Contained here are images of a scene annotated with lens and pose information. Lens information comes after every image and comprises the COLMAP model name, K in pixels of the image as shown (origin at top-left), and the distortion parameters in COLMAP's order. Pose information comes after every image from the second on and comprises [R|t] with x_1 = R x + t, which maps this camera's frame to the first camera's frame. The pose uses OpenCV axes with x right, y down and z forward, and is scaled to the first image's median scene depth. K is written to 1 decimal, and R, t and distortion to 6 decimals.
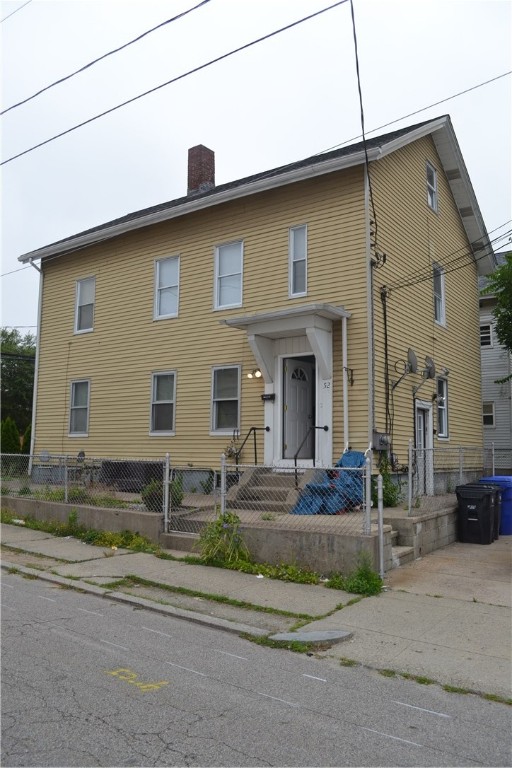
lens RADIAL K [[596.7, 0, 256.0], [0, 596.7, 384.0], [0, 0, 1]] dist [-0.169320, -0.000188]
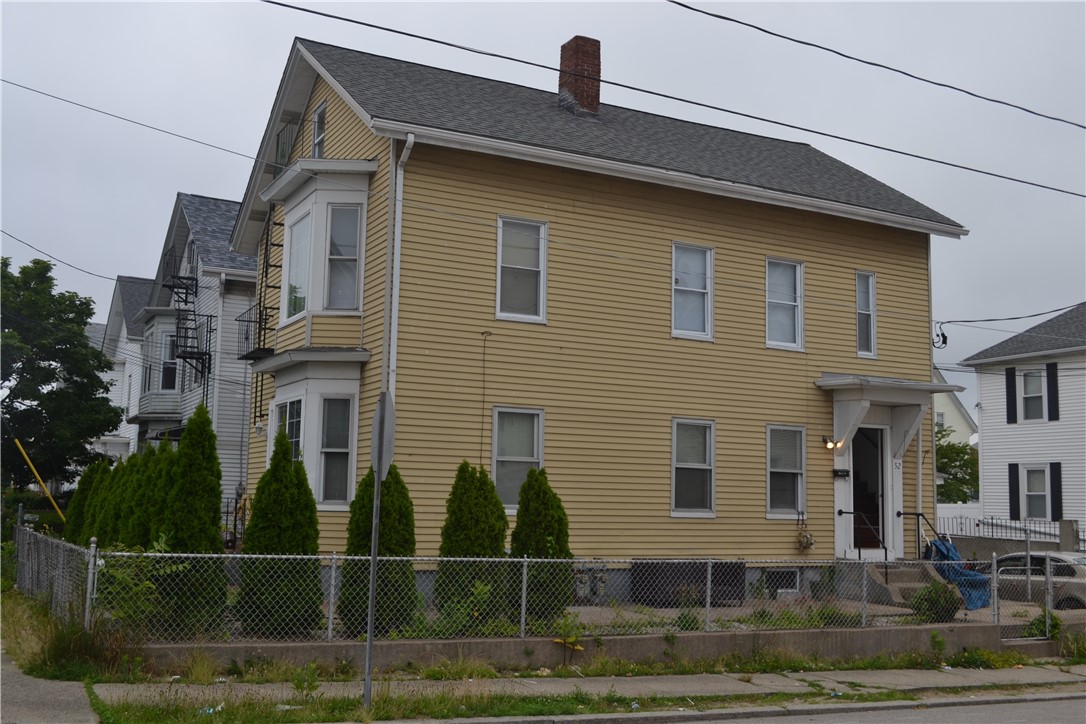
lens RADIAL K [[1131.4, 0, 543.0], [0, 1131.4, 362.0], [0, 0, 1]] dist [0.142233, -0.002266]
pose [[0.443729, 0.097404, 0.890852, -1.495824], [-0.124056, 0.991181, -0.046583, -0.005158], [-0.887533, -0.089845, 0.451899, 0.634539]]
